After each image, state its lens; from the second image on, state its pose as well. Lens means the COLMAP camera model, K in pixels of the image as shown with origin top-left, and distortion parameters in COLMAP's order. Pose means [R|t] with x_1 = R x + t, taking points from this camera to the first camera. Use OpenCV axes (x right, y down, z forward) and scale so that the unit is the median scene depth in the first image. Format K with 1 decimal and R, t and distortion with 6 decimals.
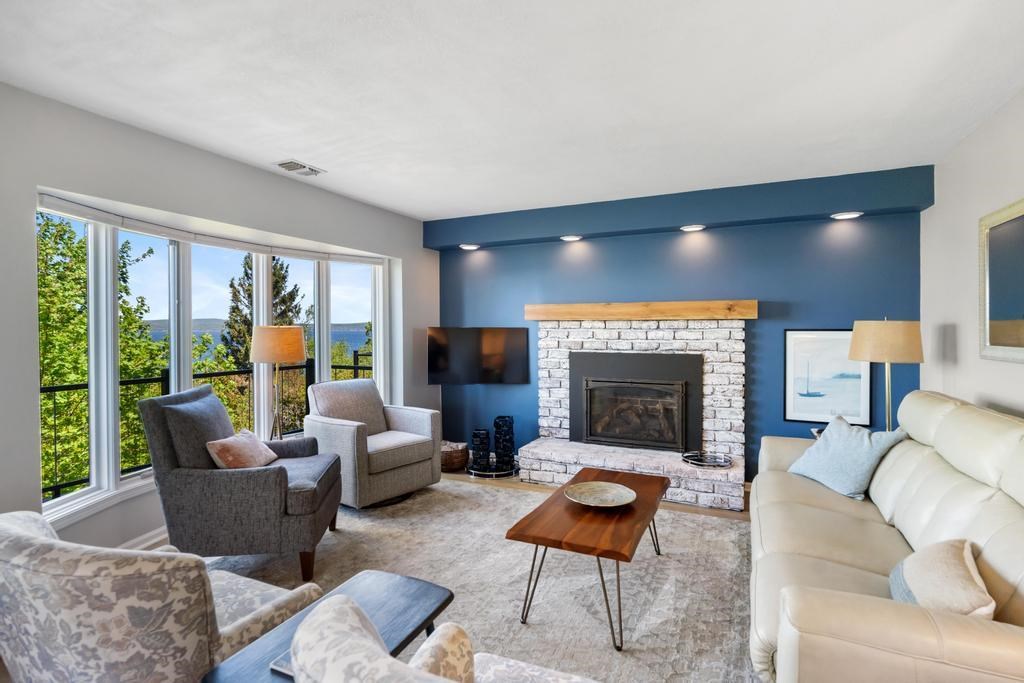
lens RADIAL K [[498.0, 0, 513.3], [0, 498.0, 329.3], [0, 0, 1]] dist [-0.006087, 0.000592]
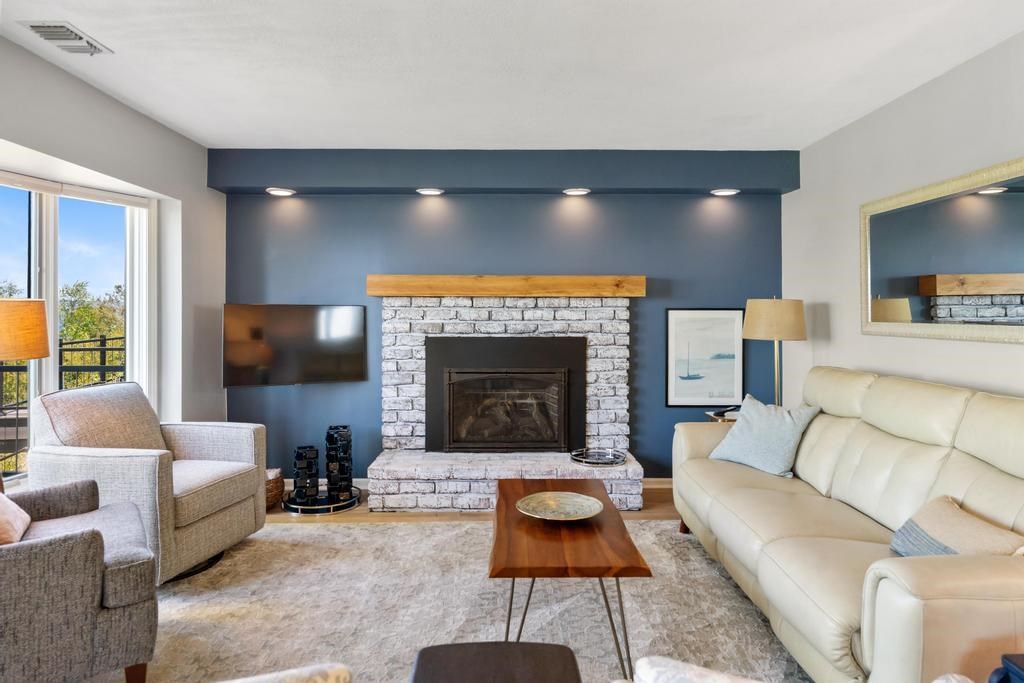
lens RADIAL K [[628.8, 0, 511.2], [0, 628.8, 301.7], [0, 0, 1]] dist [-0.001710, -0.001501]
pose [[0.901340, 0.009401, 0.433011, -0.221950], [-0.001713, 0.999834, -0.018141, 0.009017], [-0.433110, 0.015610, 0.901206, 0.062384]]
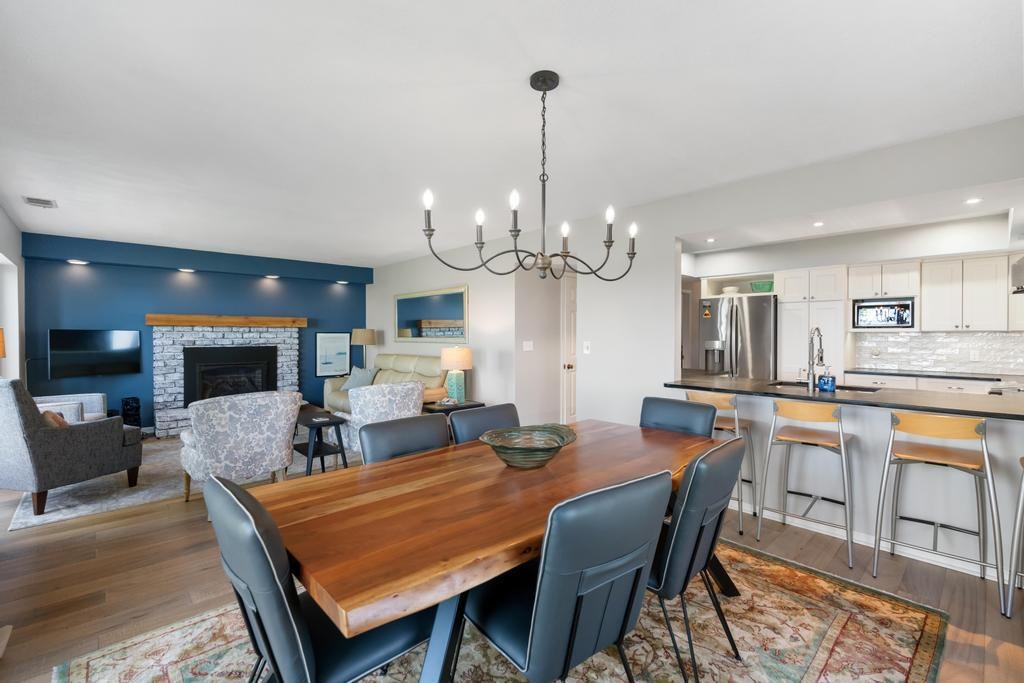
lens RADIAL K [[447.9, 0, 508.6], [0, 447.9, 335.5], [0, 0, 1]] dist [-0.000995, -0.000462]
pose [[0.385533, -0.000806, 0.922694, -0.839655], [0.002630, 0.999997, -0.000225, 0.014929], [-0.922690, 0.002513, 0.385534, -0.442989]]
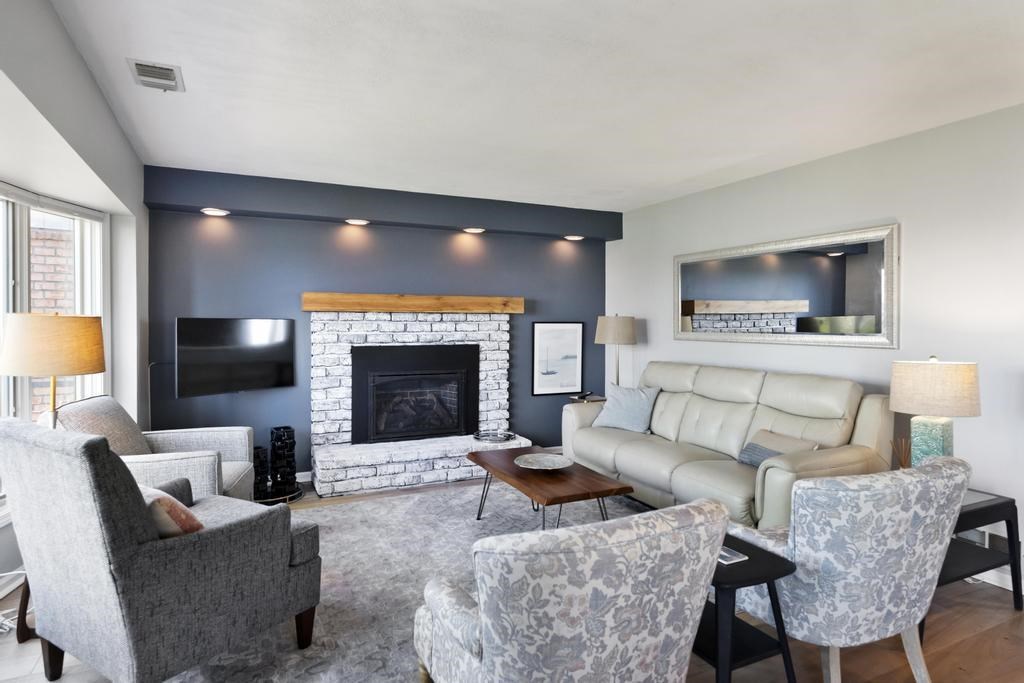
lens RADIAL K [[577.5, 0, 507.1], [0, 577.5, 320.2], [0, 0, 1]] dist [-0.004269, 0.001016]
pose [[0.639095, 0.005535, 0.769108, -0.593479], [-0.002306, 0.999983, -0.005280, 0.003102], [-0.769124, 0.001600, 0.639097, 0.124270]]
